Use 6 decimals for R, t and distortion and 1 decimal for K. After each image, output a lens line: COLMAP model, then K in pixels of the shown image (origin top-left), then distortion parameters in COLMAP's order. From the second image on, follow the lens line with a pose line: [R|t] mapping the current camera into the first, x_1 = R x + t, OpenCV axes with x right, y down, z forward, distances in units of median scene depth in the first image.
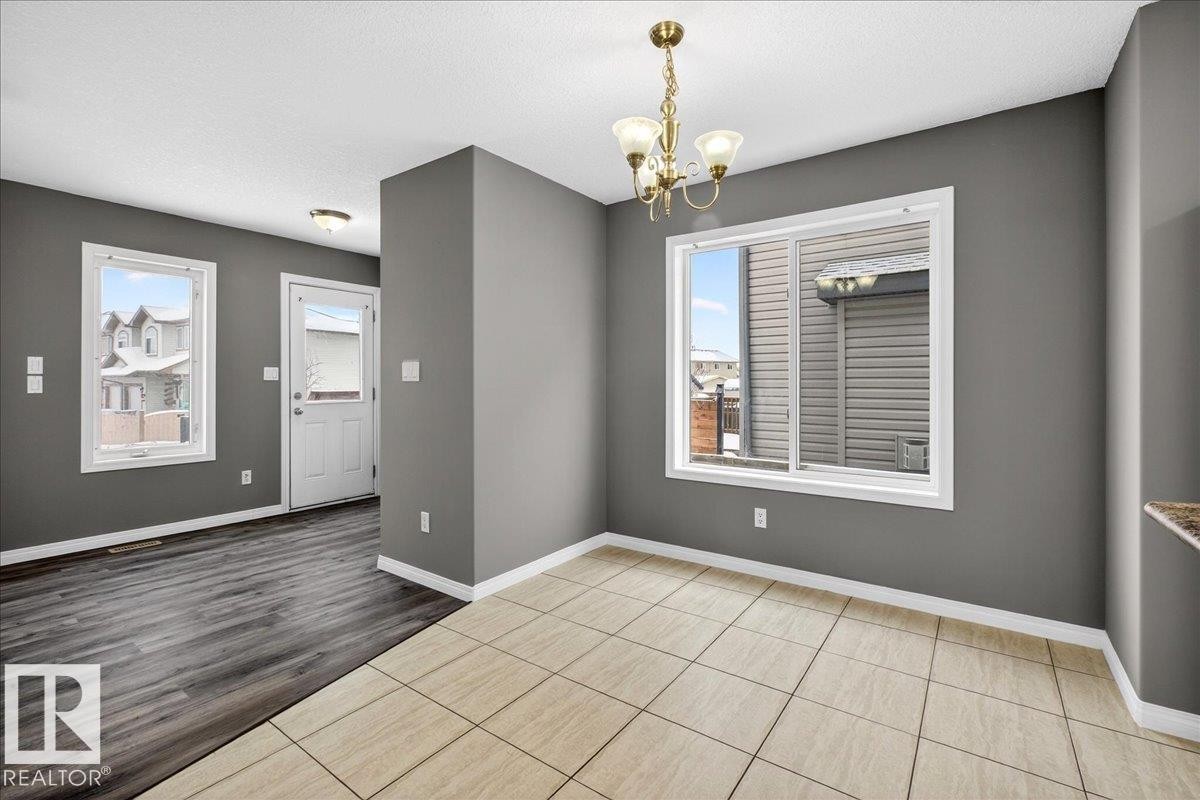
lens RADIAL K [[533.9, 0, 596.0], [0, 533.9, 383.6], [0, 0, 1]] dist [-0.005735, 0.000414]
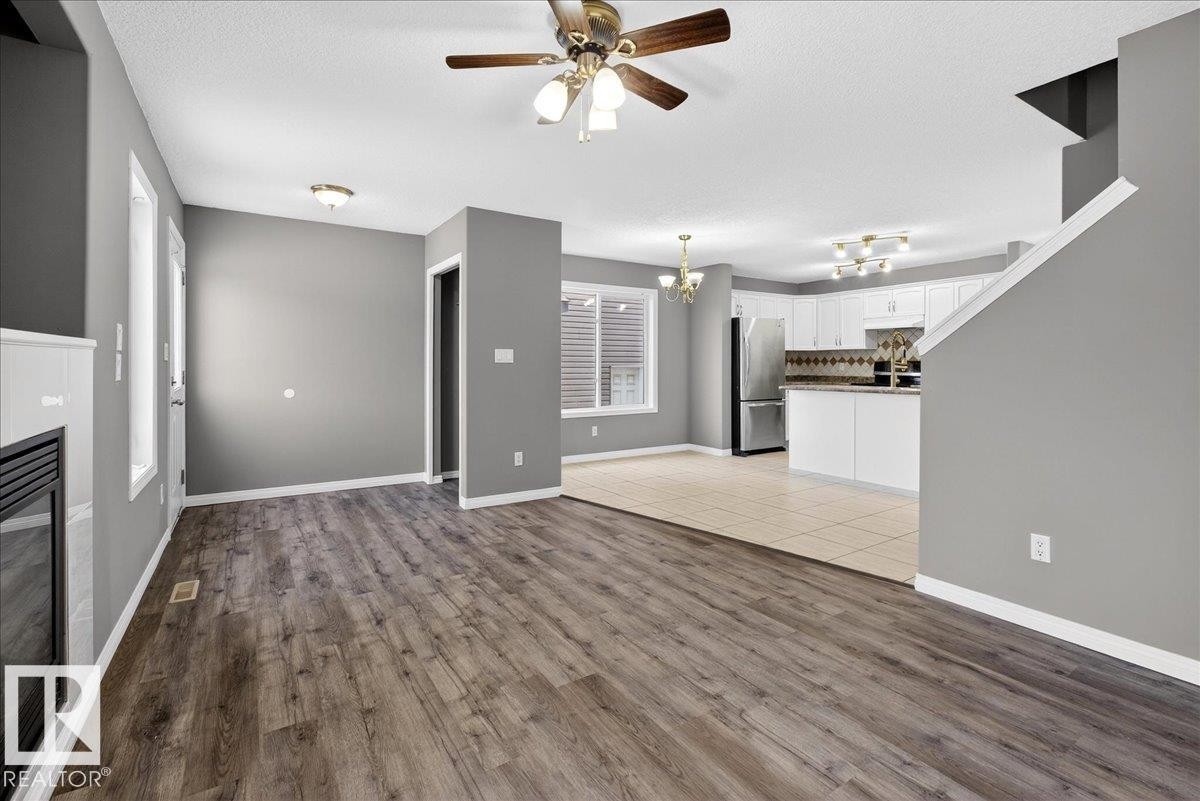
lens RADIAL K [[533.9, 0, 596.0], [0, 533.9, 384.1], [0, 0, 1]] dist [-0.005735, 0.000414]
pose [[0.369970, -0.036634, 0.928321, -1.782254], [0.005301, 0.999289, 0.037322, 0.000849], [-0.929028, -0.008887, 0.369902, 0.292277]]
